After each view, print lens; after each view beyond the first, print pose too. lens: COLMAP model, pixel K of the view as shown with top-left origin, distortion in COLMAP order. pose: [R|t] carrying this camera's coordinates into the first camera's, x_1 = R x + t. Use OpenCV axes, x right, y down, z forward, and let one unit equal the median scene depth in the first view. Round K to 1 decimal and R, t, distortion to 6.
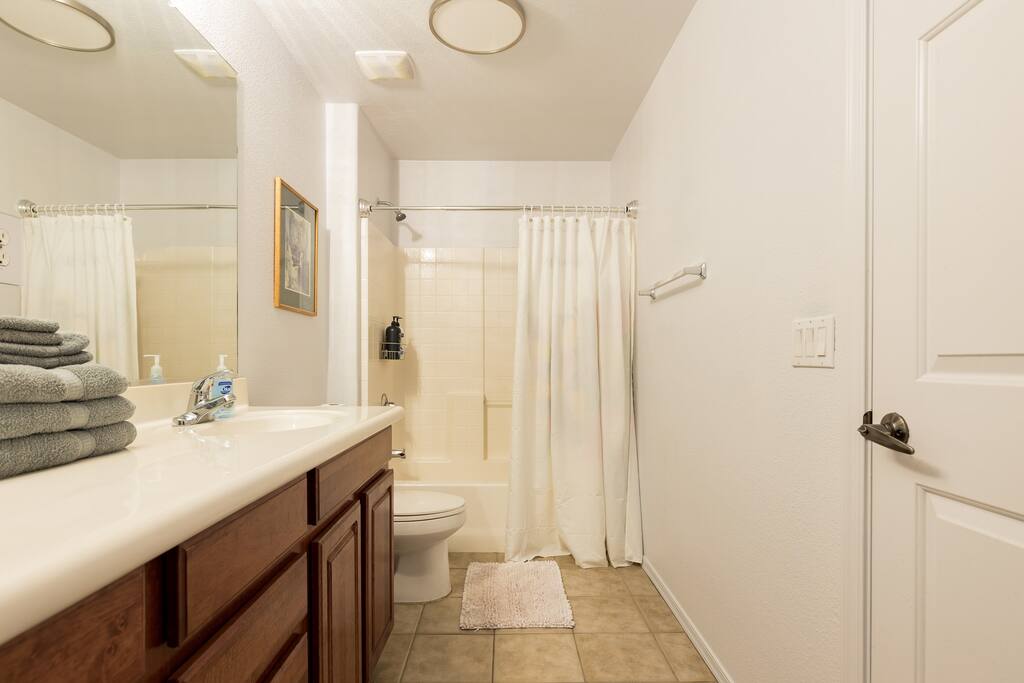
lens RADIAL K [[518.4, 0, 510.3], [0, 518.4, 359.3], [0, 0, 1]] dist [-0.016227, 0.000343]
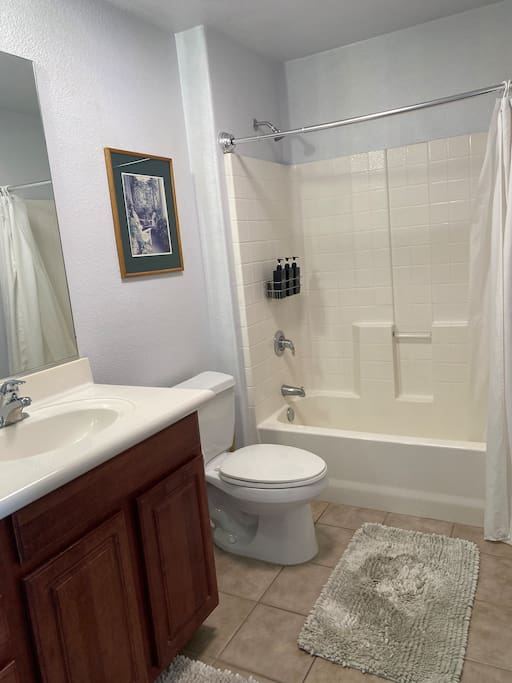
lens RADIAL K [[519.7, 0, 253.6], [0, 519.7, 336.2], [0, 0, 1]] dist [0.045099, -0.062235]
pose [[0.871616, 0.004773, -0.490166, 0.274126], [0.091223, 0.980905, 0.171764, -0.136068], [0.481626, -0.194426, 0.854538, 0.201009]]
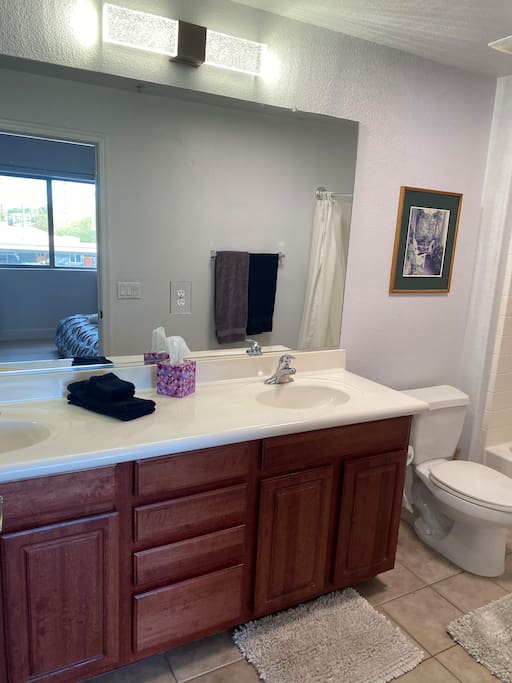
lens RADIAL K [[519.7, 0, 256.9], [0, 519.7, 347.5], [0, 0, 1]] dist [0.045099, -0.062235]
pose [[0.468923, 0.213982, -0.856926, 0.491176], [-0.050773, 0.975135, 0.215716, -0.218498], [0.881778, -0.057646, 0.468128, 0.103100]]
